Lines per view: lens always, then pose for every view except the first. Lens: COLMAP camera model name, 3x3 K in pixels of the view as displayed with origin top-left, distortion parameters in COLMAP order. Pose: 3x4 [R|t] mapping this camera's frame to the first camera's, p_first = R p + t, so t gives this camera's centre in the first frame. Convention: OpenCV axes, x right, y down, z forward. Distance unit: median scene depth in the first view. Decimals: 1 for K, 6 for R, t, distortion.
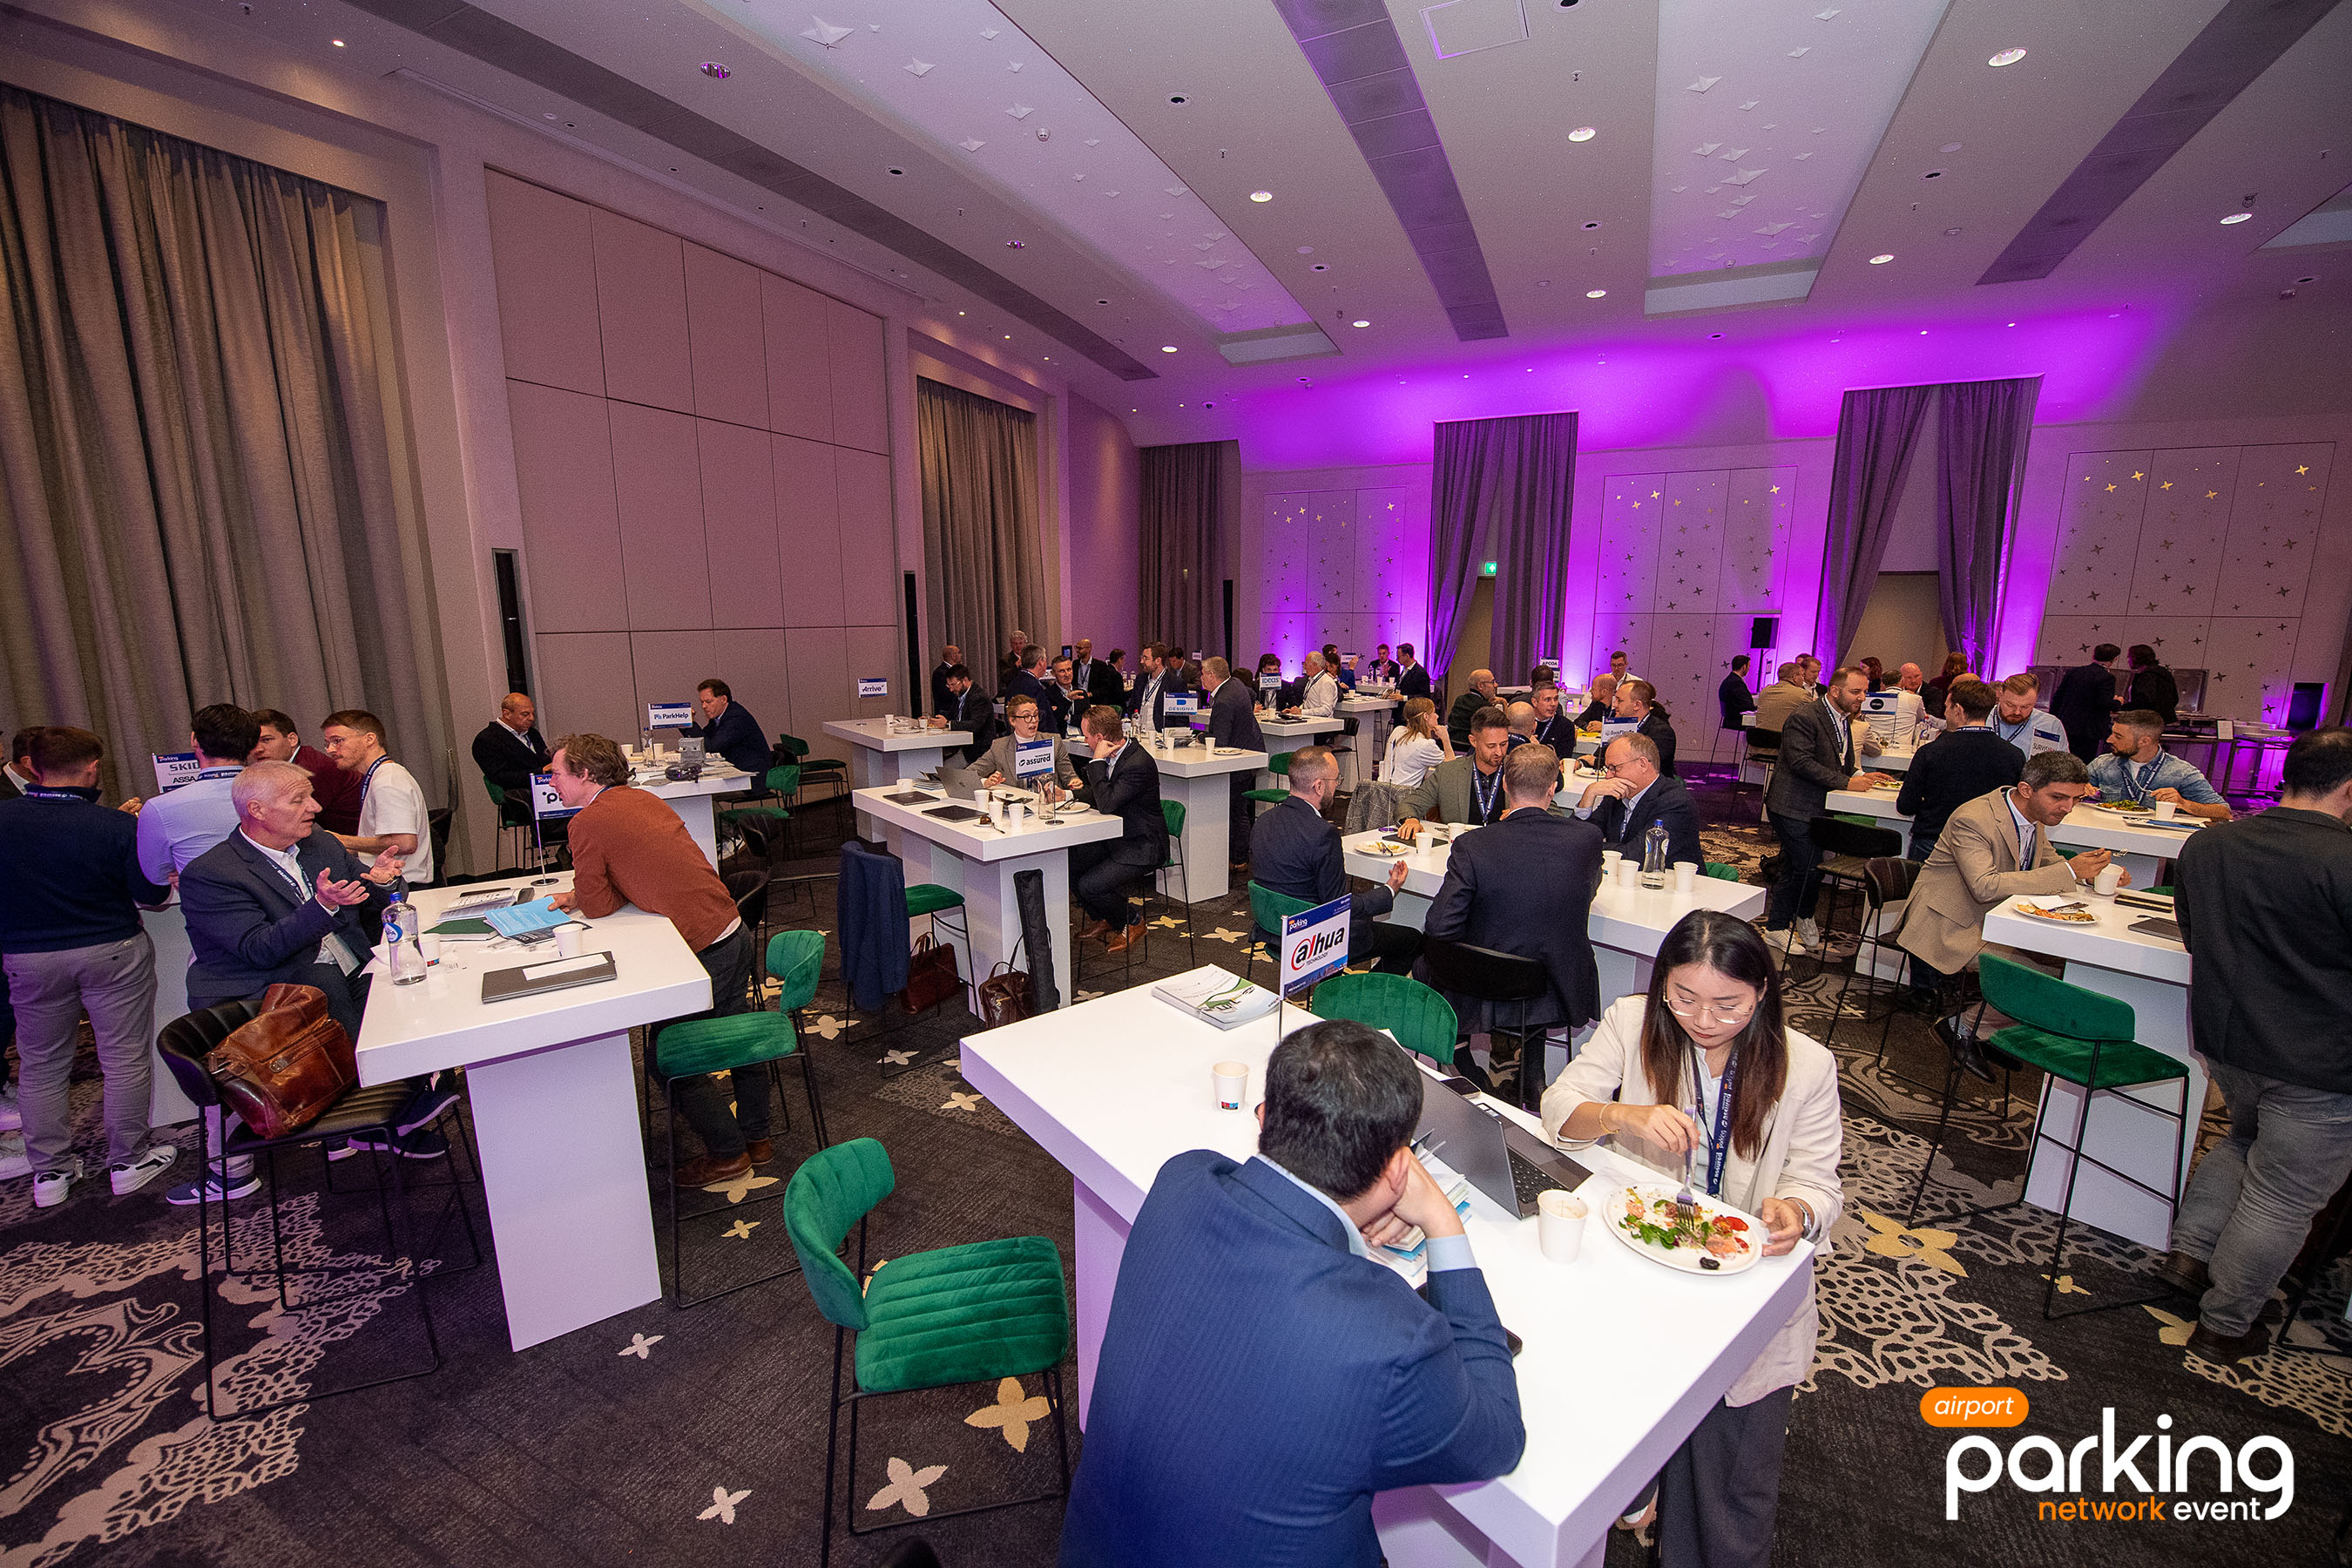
lens RADIAL K [[928.6, 0, 1147.4], [0, 928.6, 784.0], [0, 0, 1]] dist [-0.001811, -0.000376]
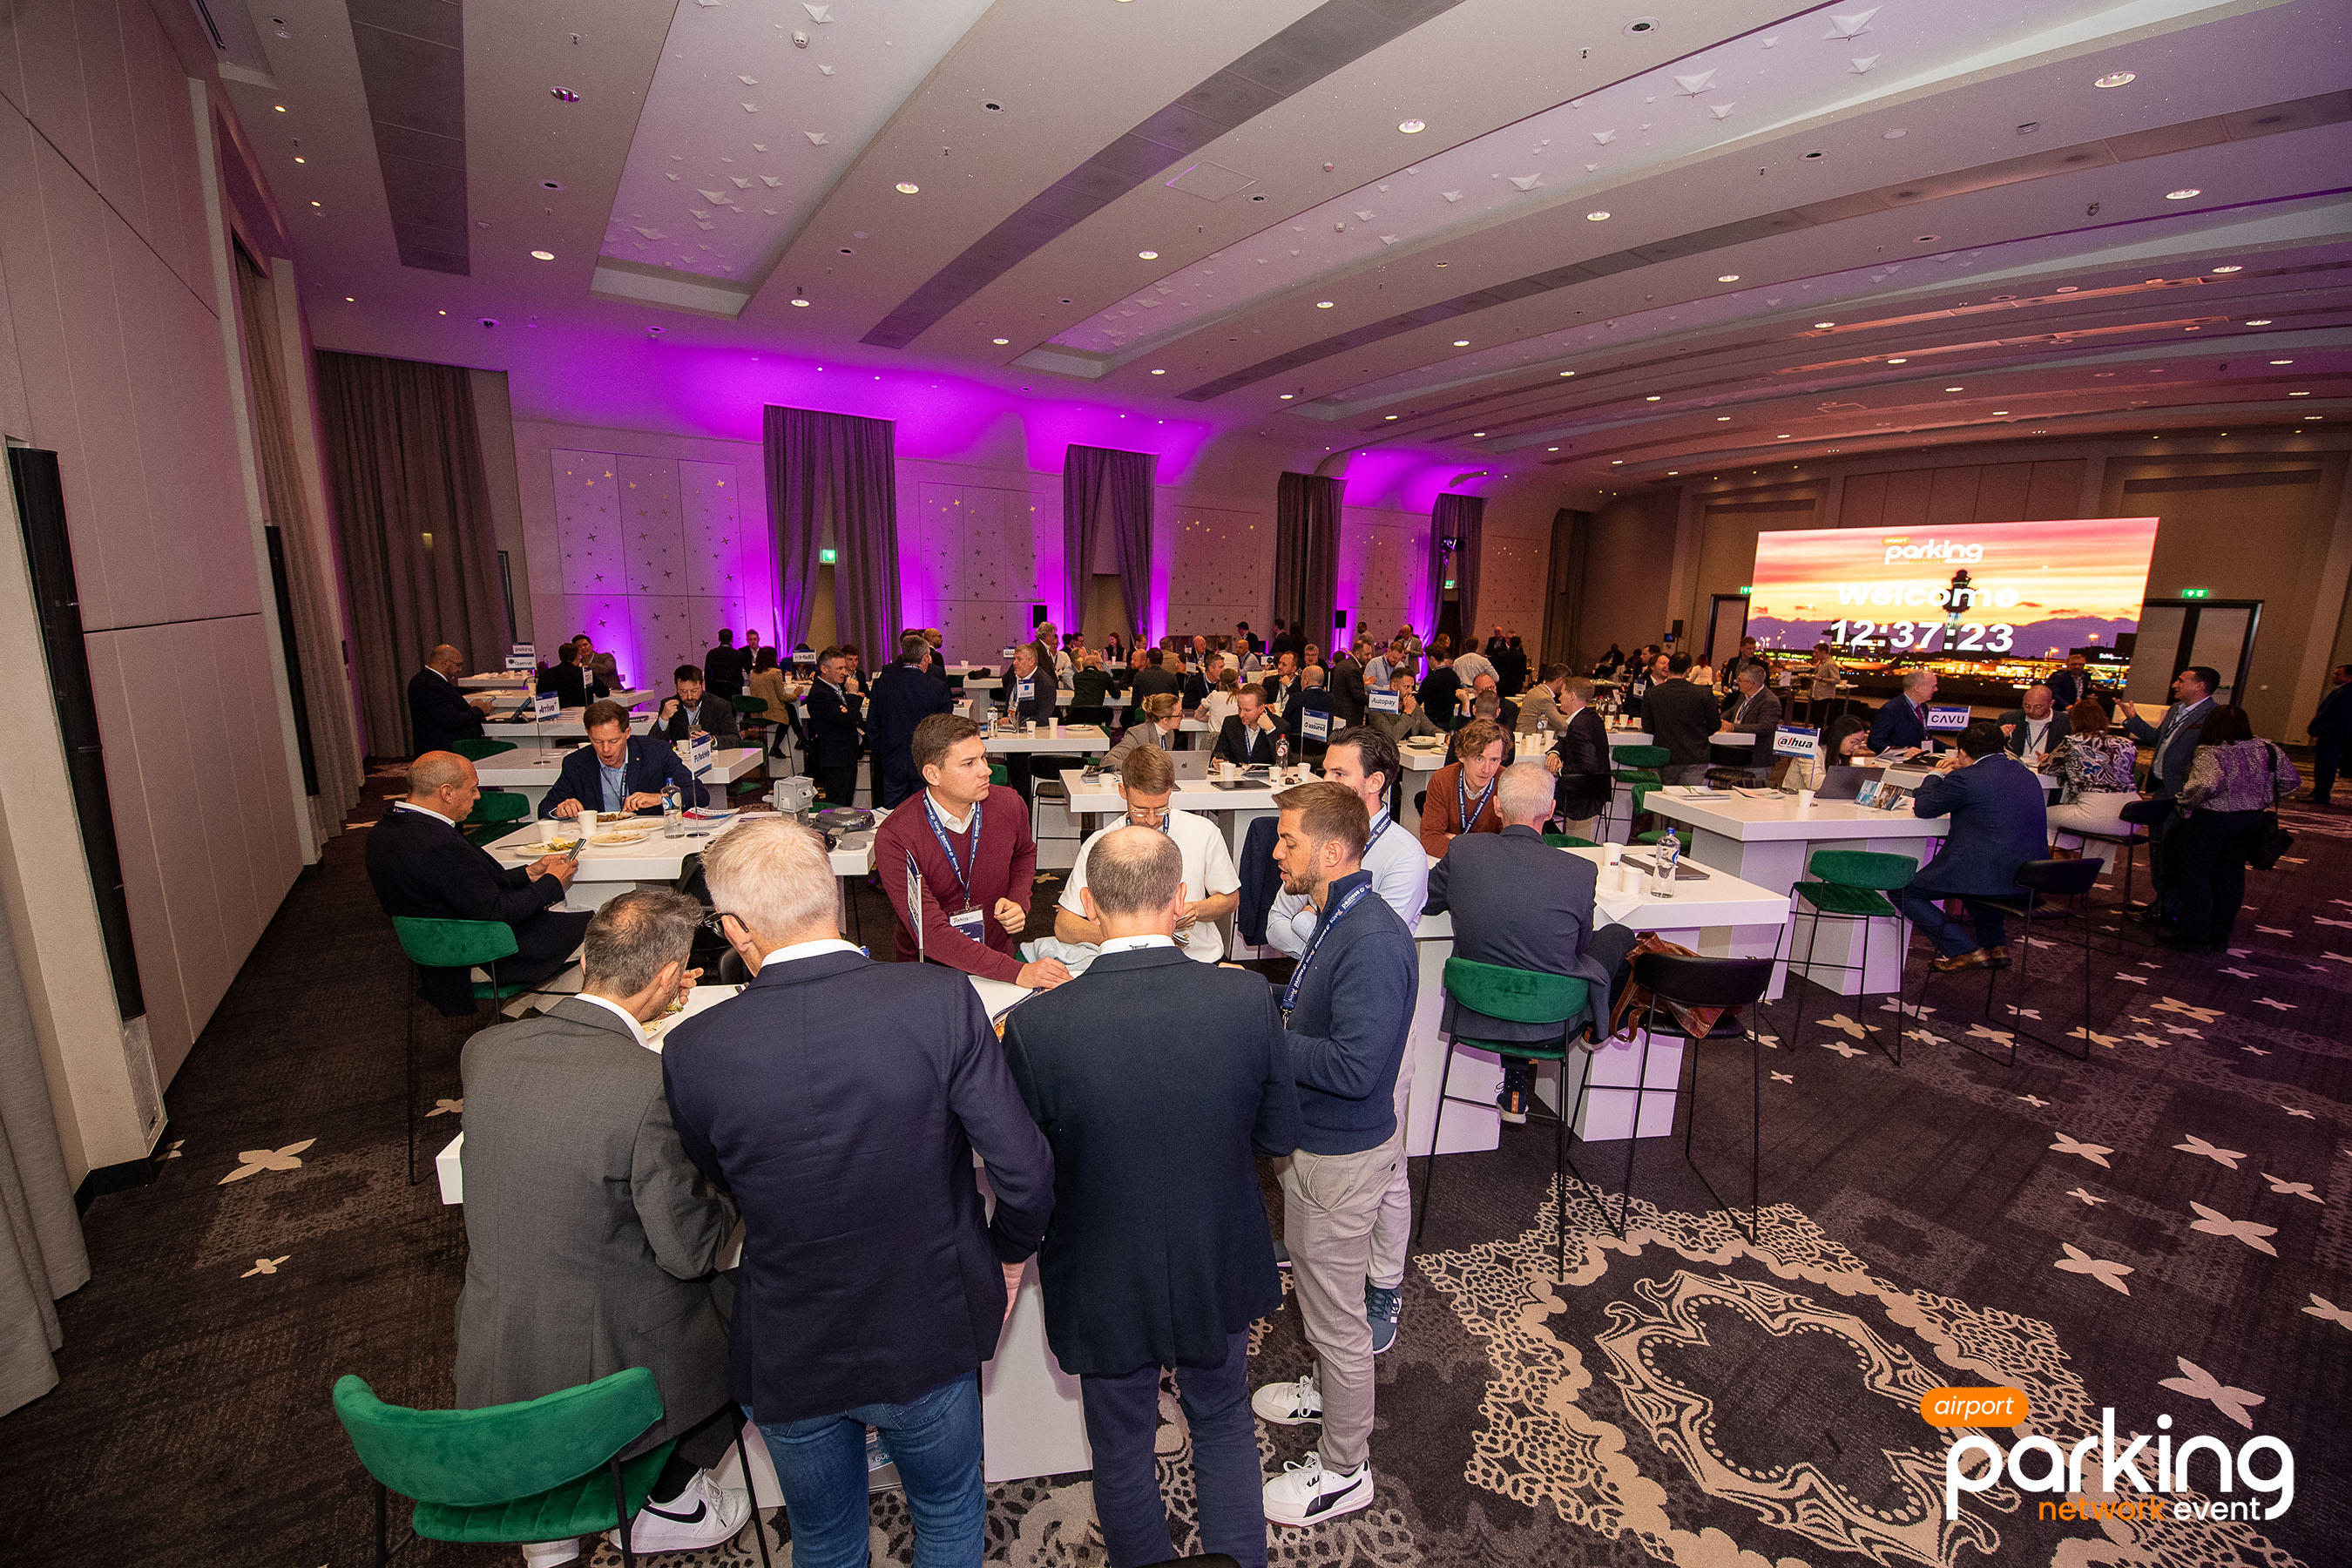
lens RADIAL K [[947.0, 0, 1176.0], [0, 947.0, 784.0], [0, 0, 1]] dist [-0.020887, -0.000163]
pose [[0.464110, -0.157532, 0.871657, -0.497498], [0.146542, 0.984153, 0.099838, -0.035621], [-0.873571, 0.081399, 0.479841, 0.214844]]
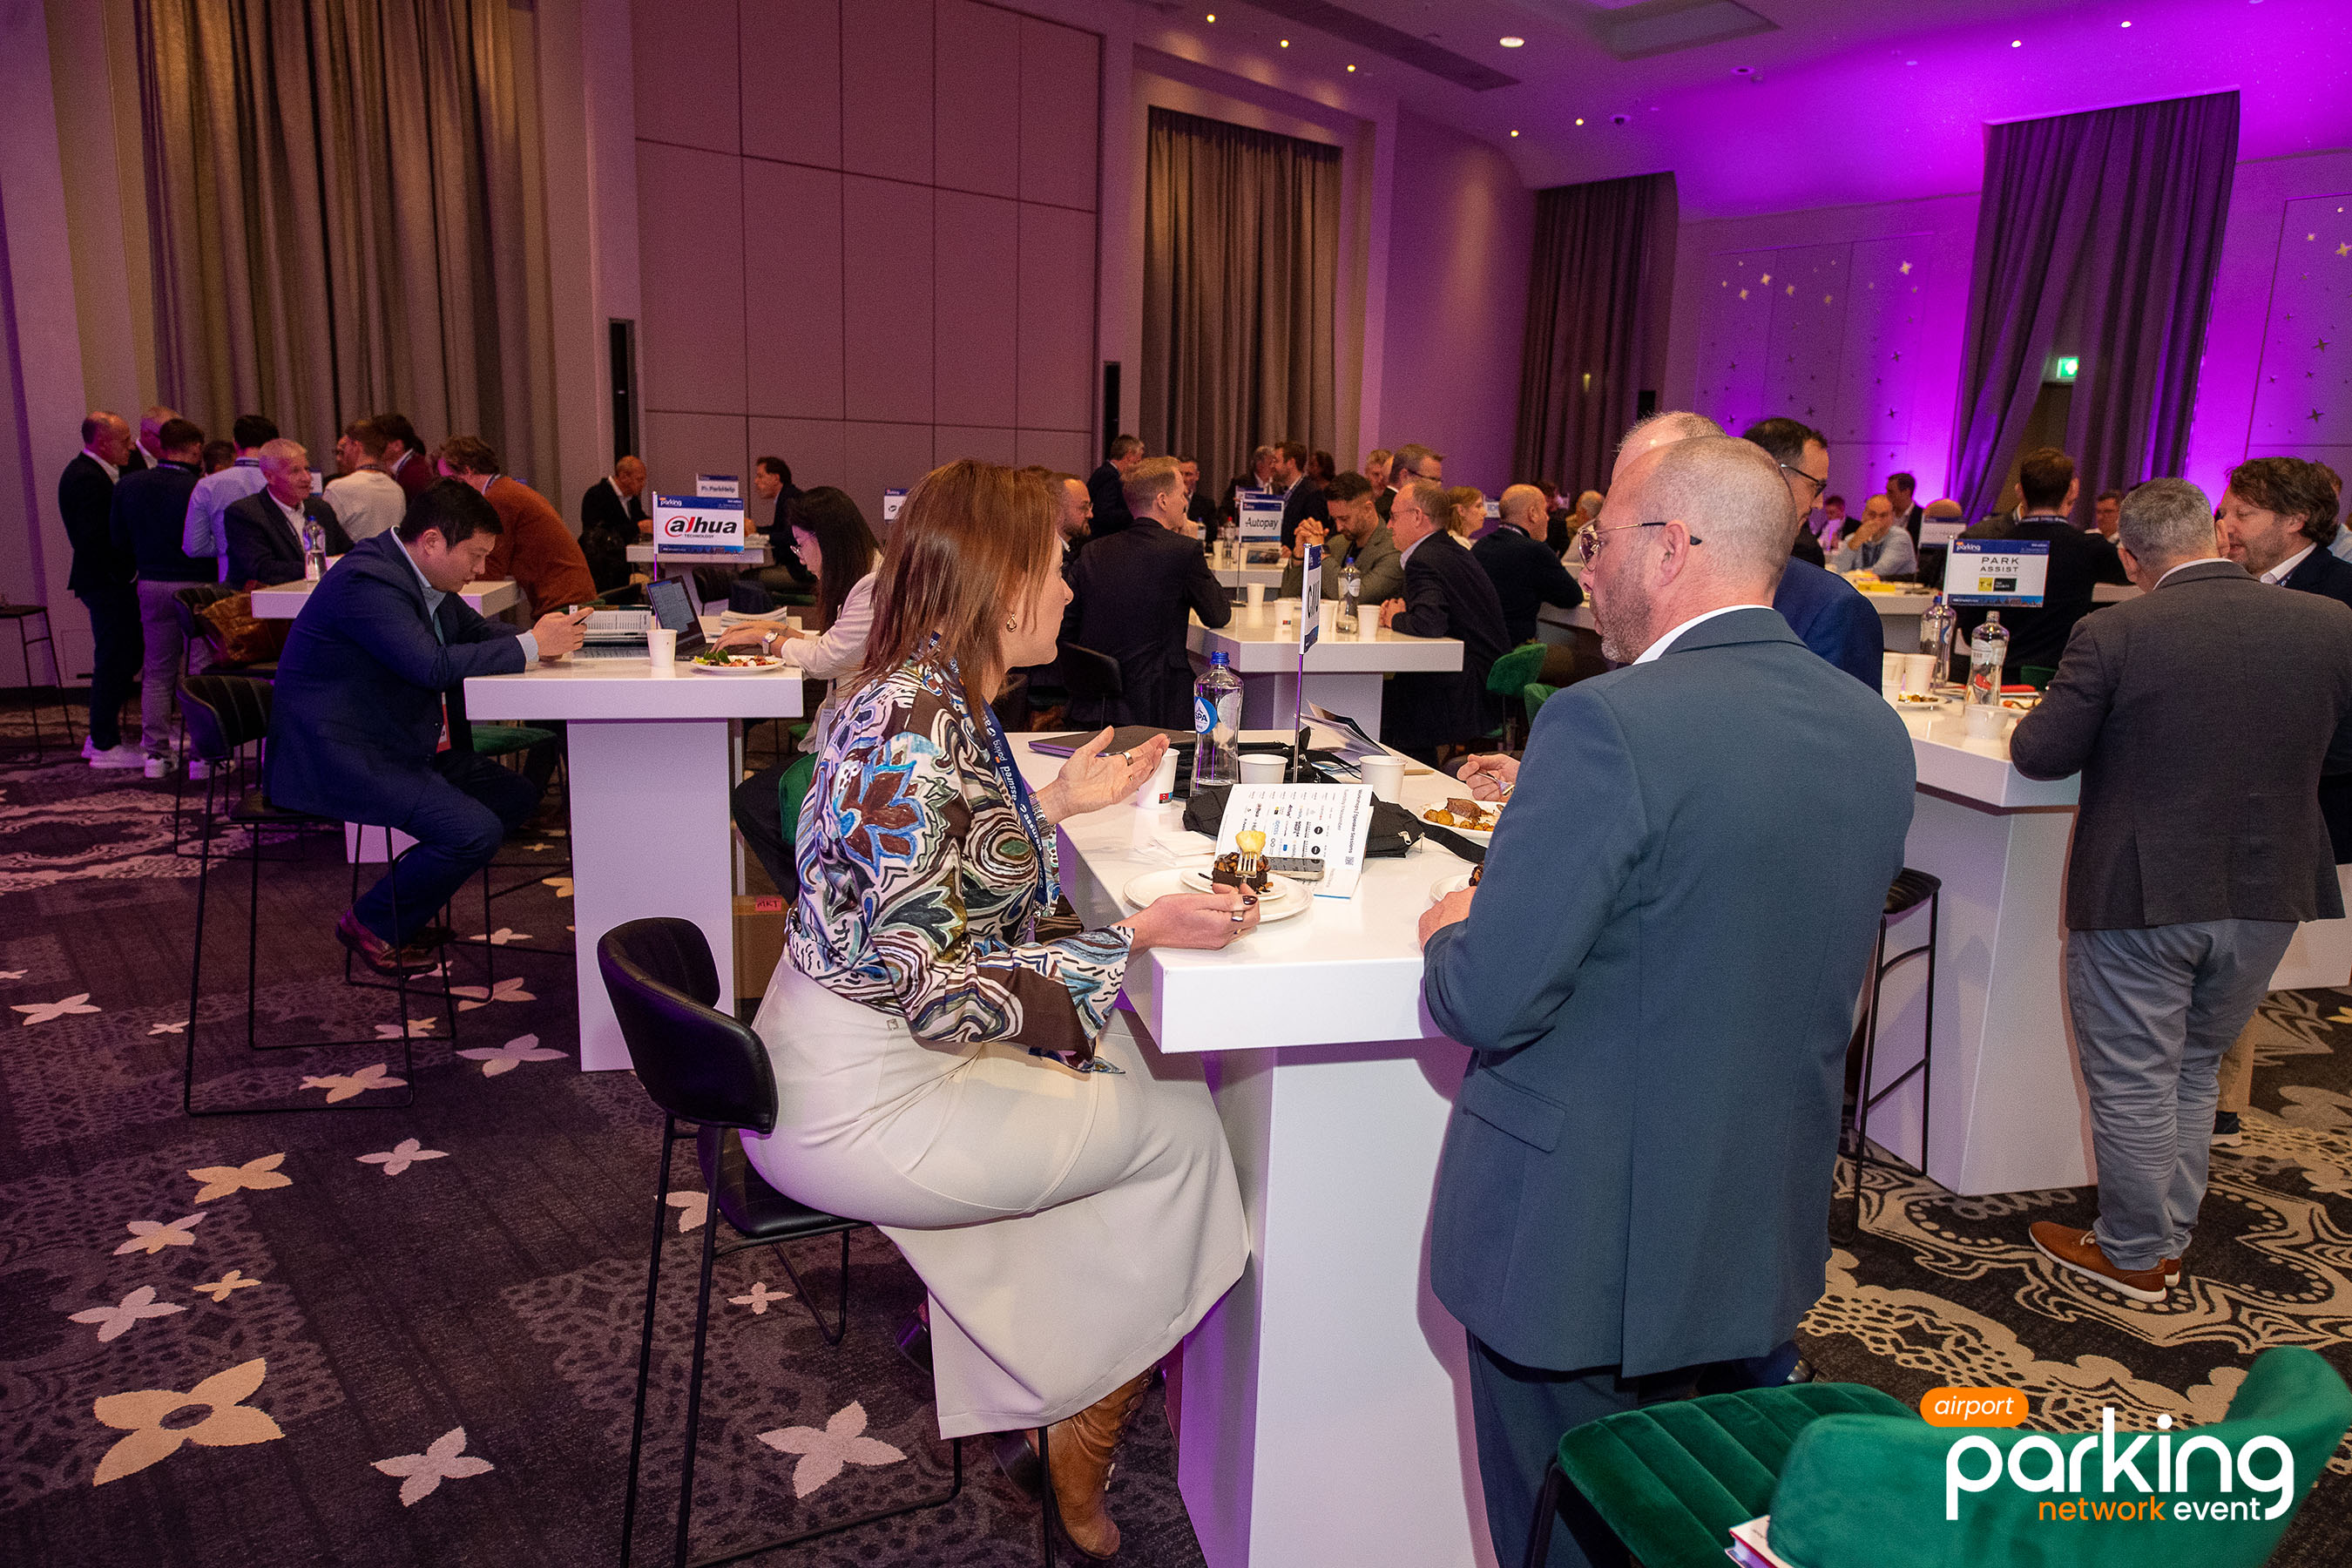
lens RADIAL K [[1493.0, 0, 1176.0], [0, 1493.0, 784.0], [0, 0, 1]] dist [0.017763, -0.003166]
pose [[0.919591, 0.107763, -0.377809, 0.288727], [-0.100846, 0.994172, 0.038110, 0.065930], [0.379714, 0.003055, 0.925099, -0.132453]]
